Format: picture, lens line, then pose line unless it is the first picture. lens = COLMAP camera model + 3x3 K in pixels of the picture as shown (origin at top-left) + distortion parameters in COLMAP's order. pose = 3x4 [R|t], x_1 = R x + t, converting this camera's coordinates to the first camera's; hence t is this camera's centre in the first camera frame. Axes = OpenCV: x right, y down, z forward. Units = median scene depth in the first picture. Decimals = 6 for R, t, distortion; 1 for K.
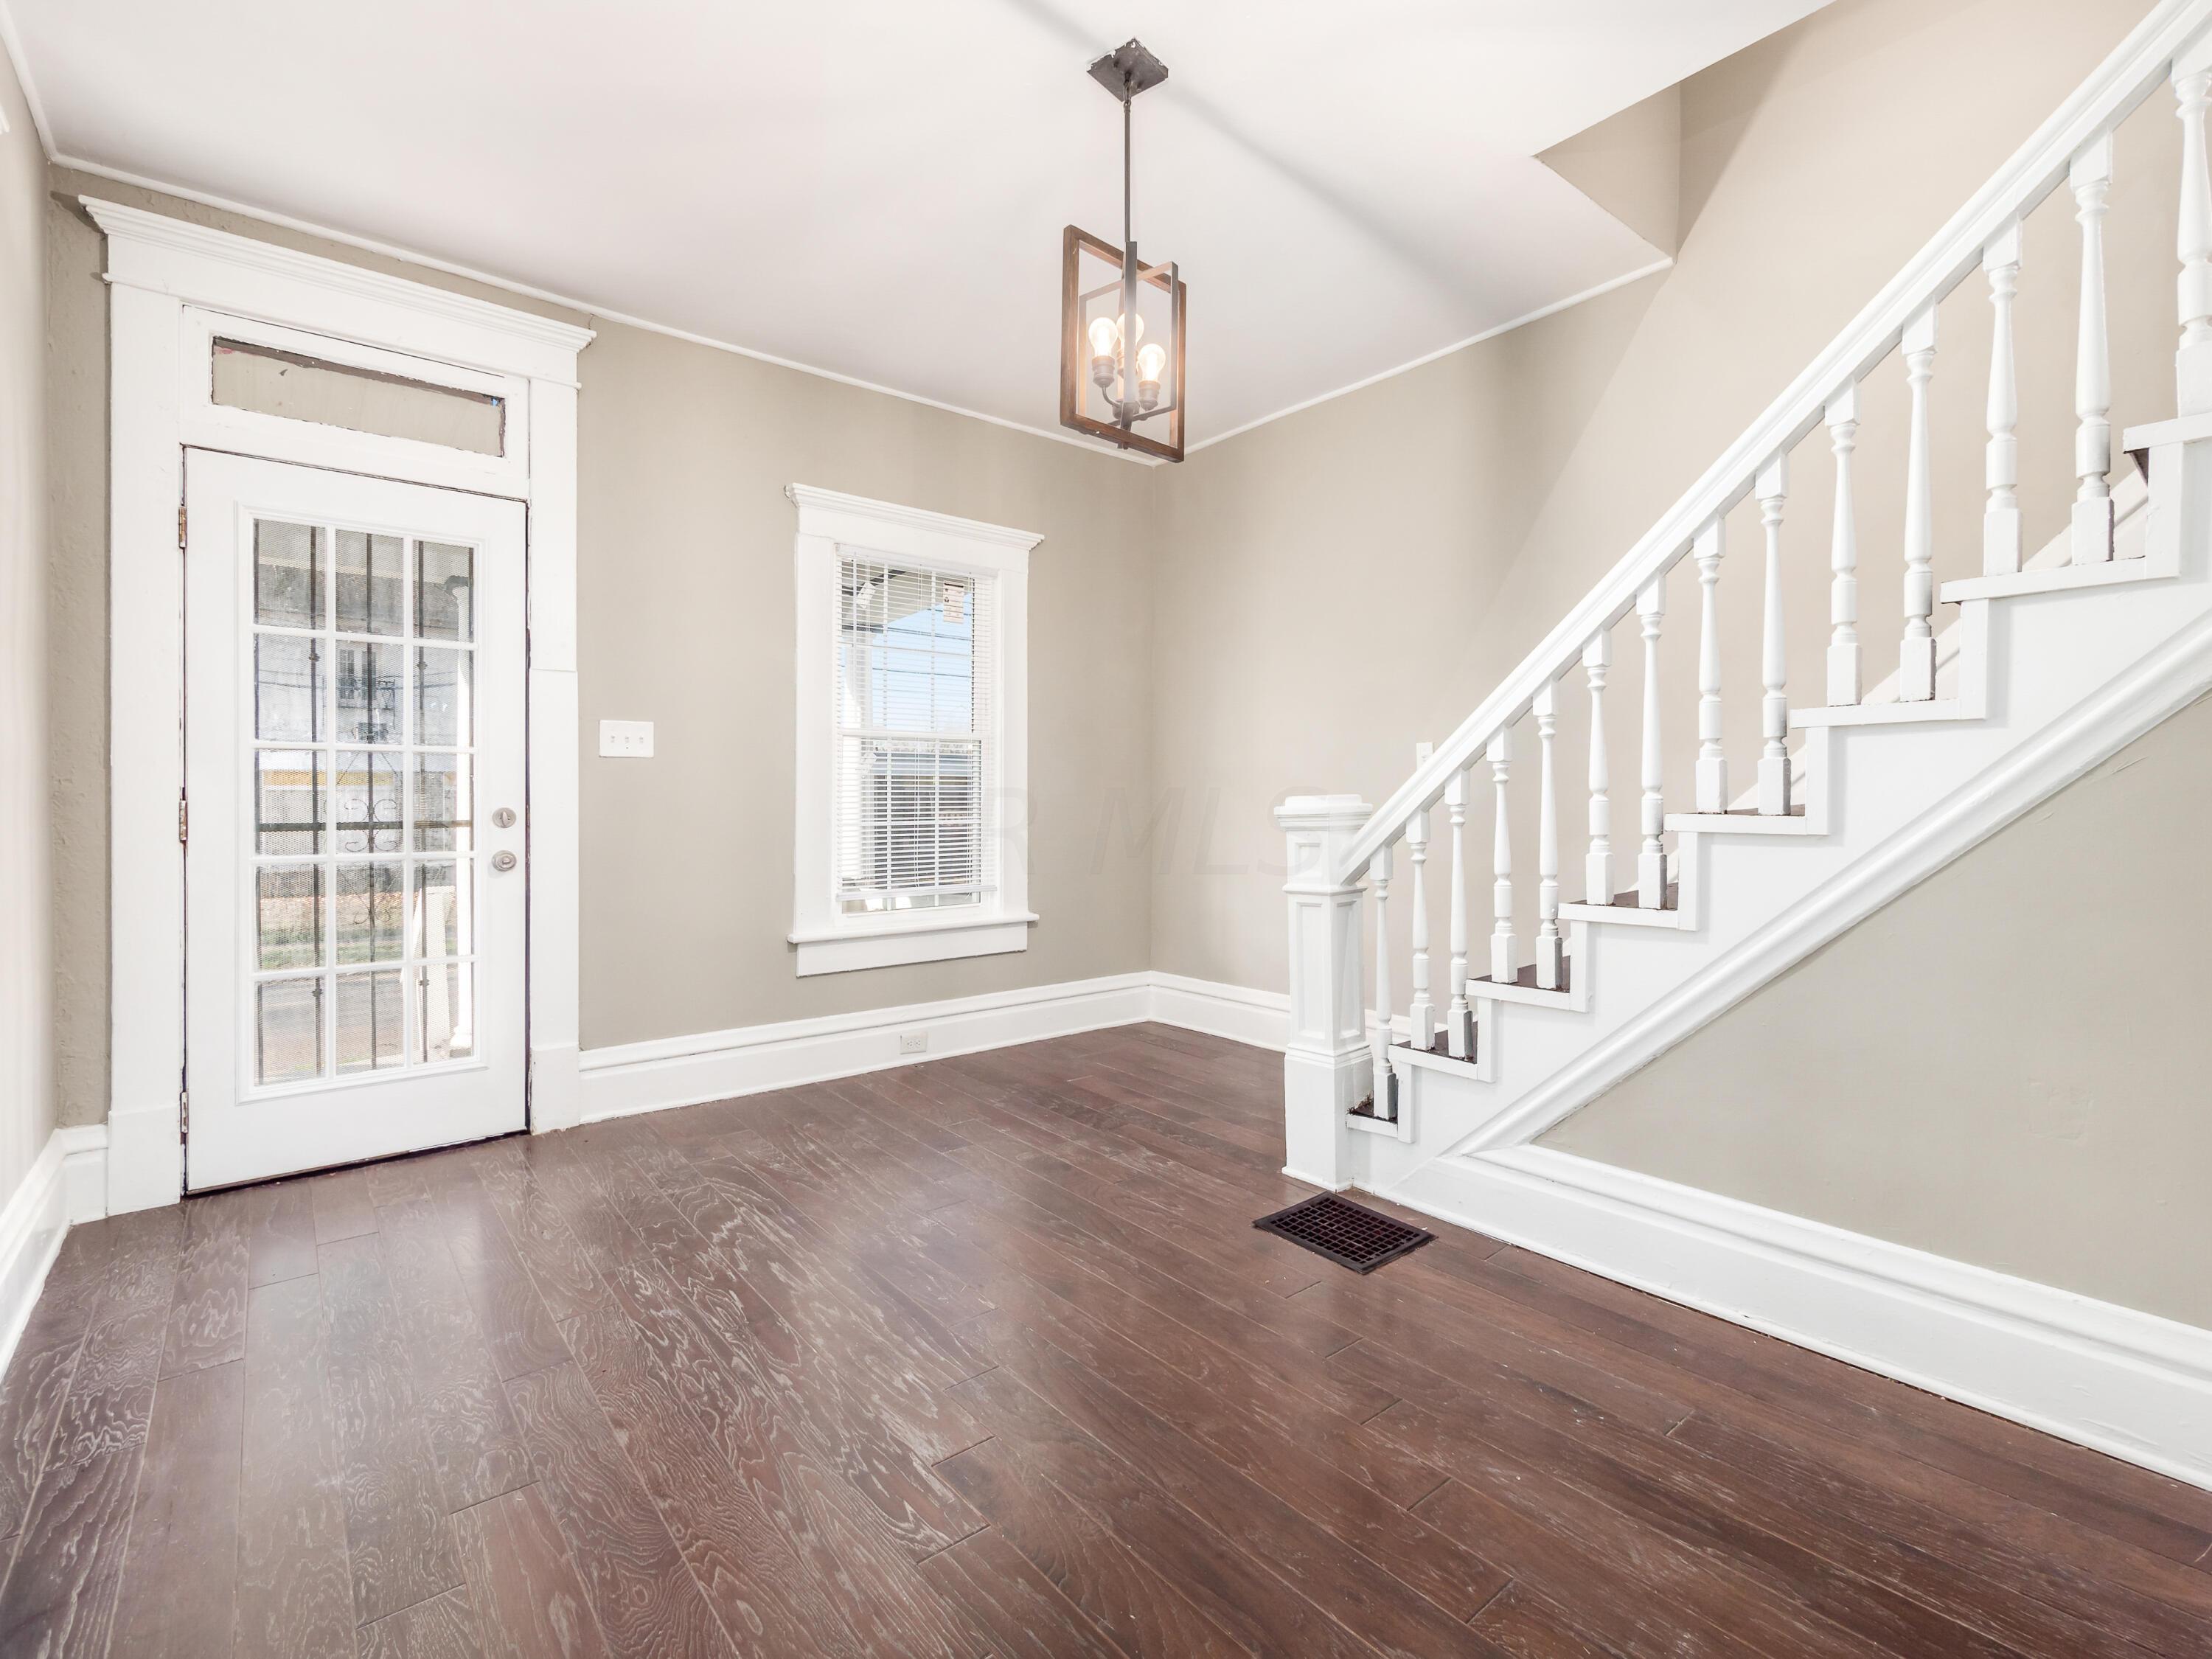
lens RADIAL K [[1037.7, 0, 1112.5], [0, 1037.7, 815.4], [0, 0, 1]] dist [0.004408, 0.001286]
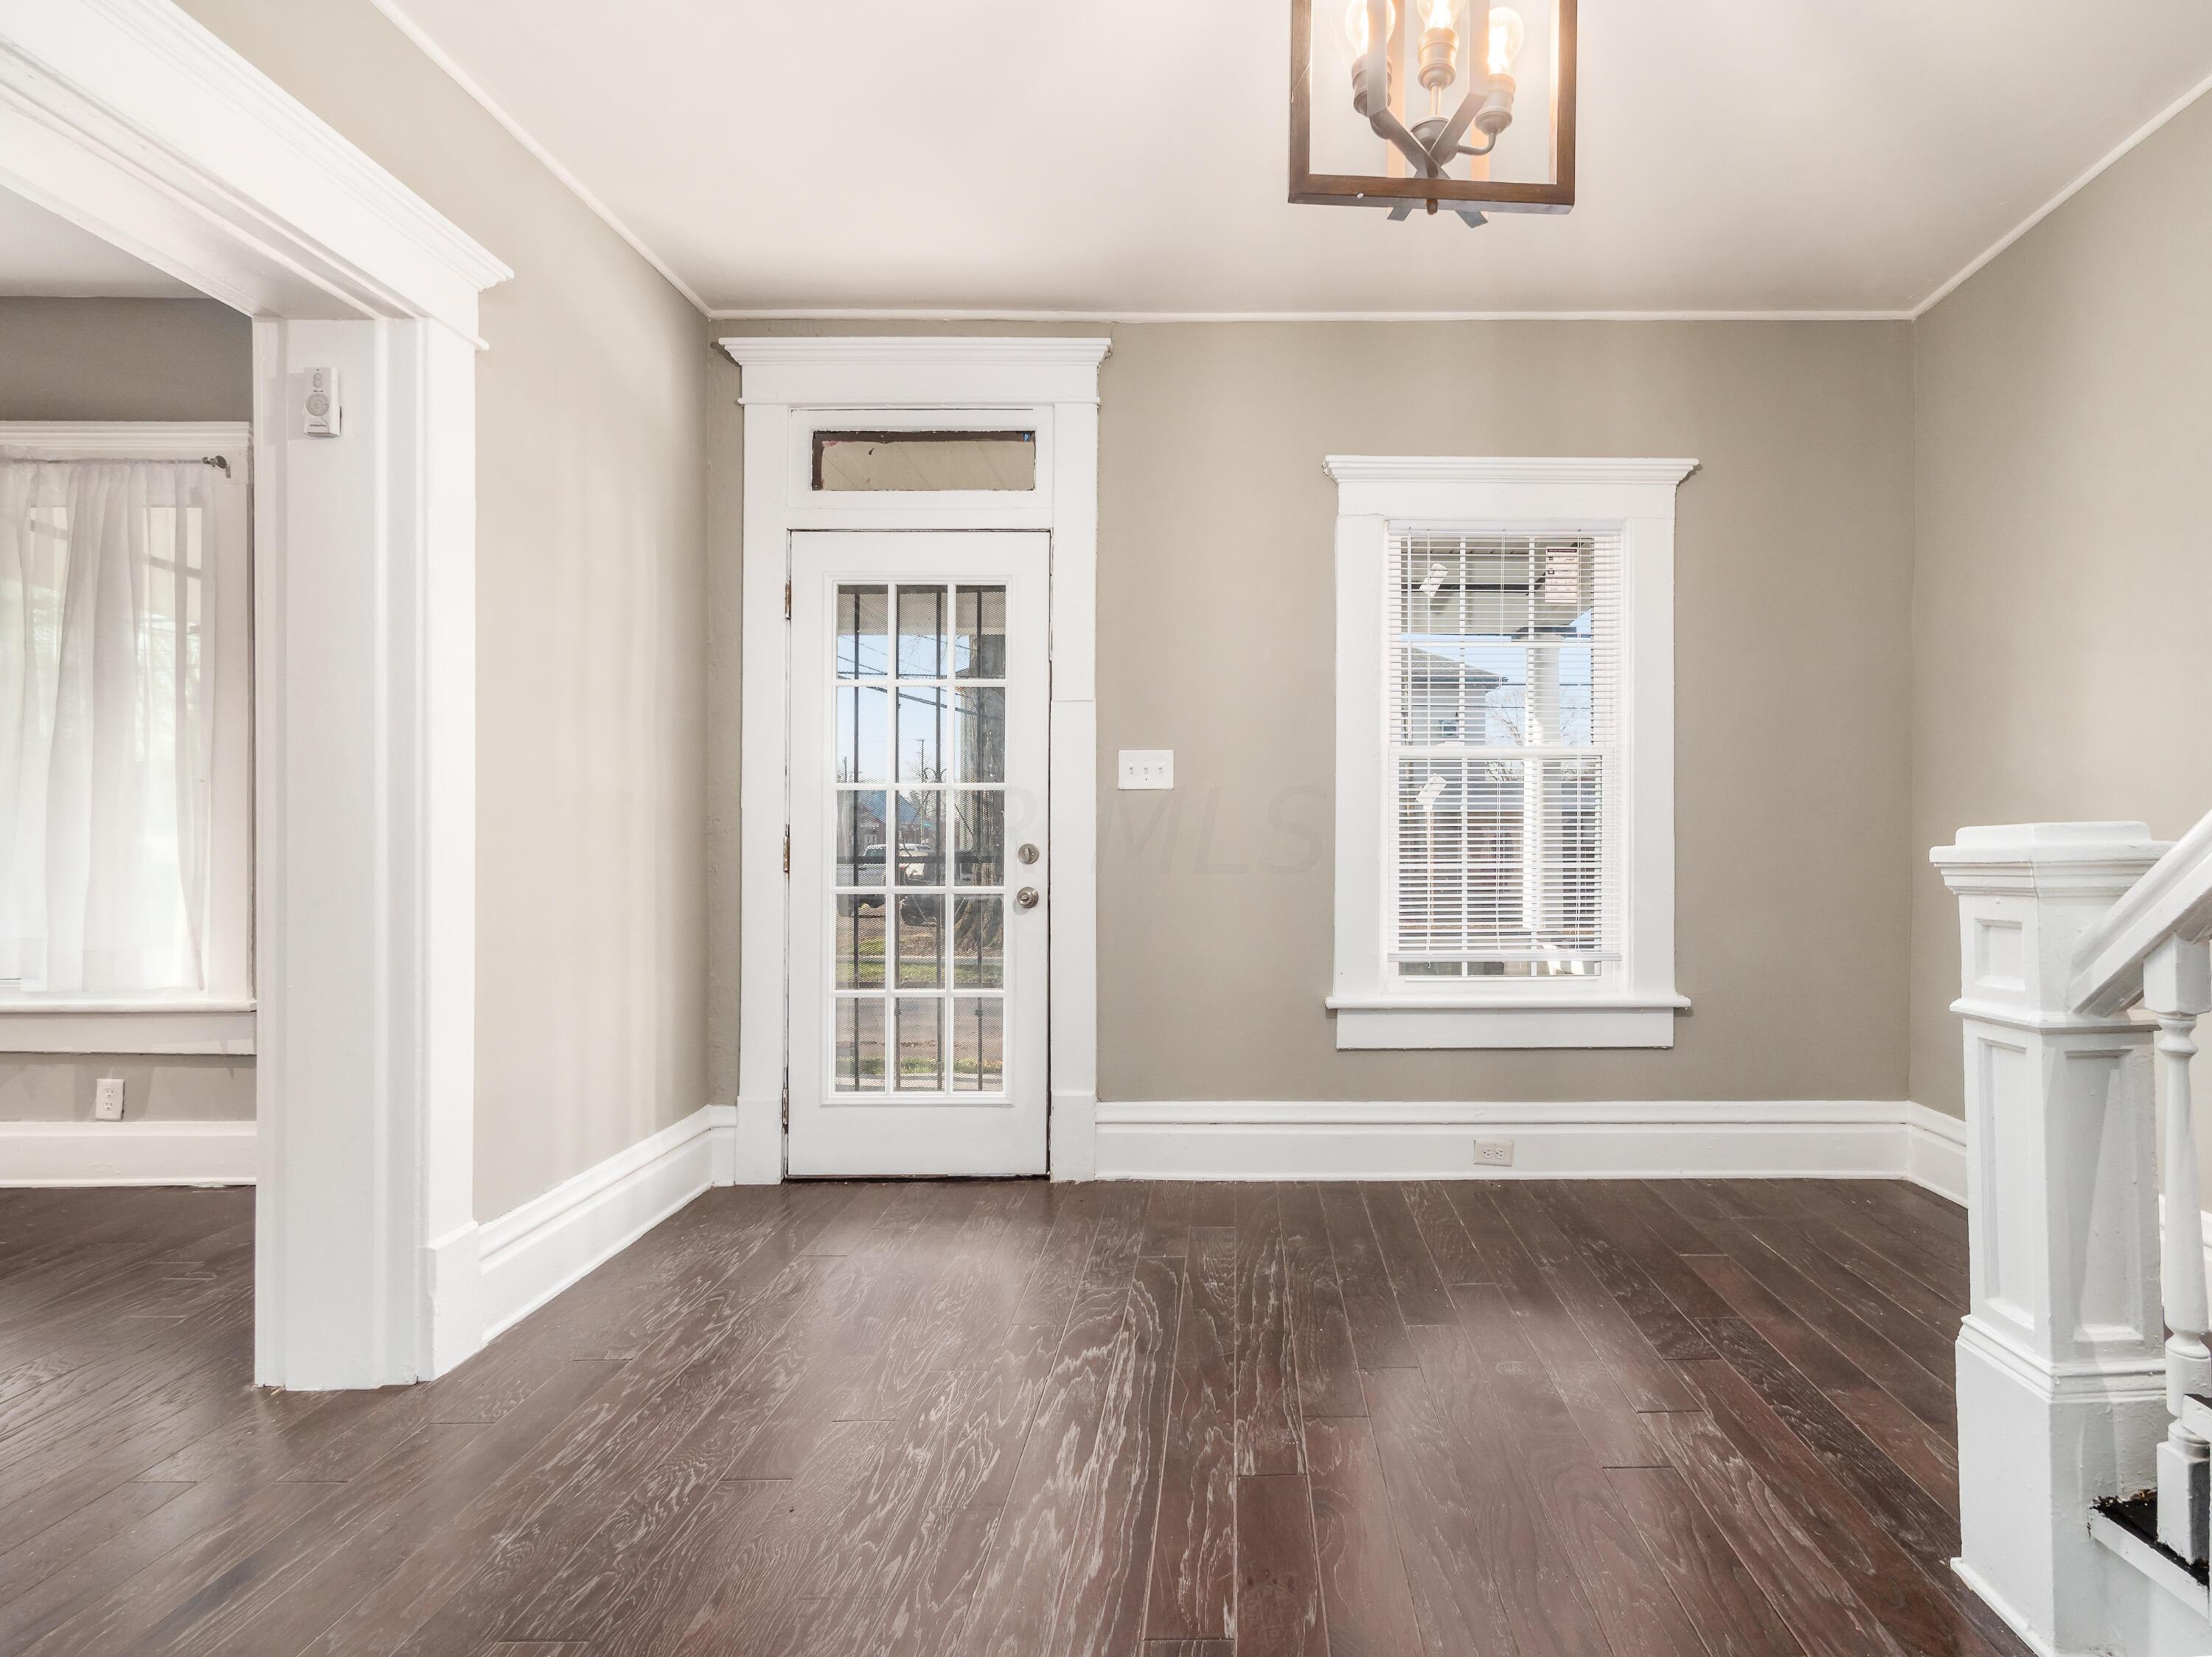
lens RADIAL K [[1073.2, 0, 1218.9], [0, 1073.2, 838.8], [0, 0, 1]] dist [0.001368, 0.001994]
pose [[0.772027, 0.000305, -0.635590, 0.200387], [-0.009654, 0.999890, -0.011246, -0.002362], [0.635517, 0.014818, 0.771945, 0.326813]]
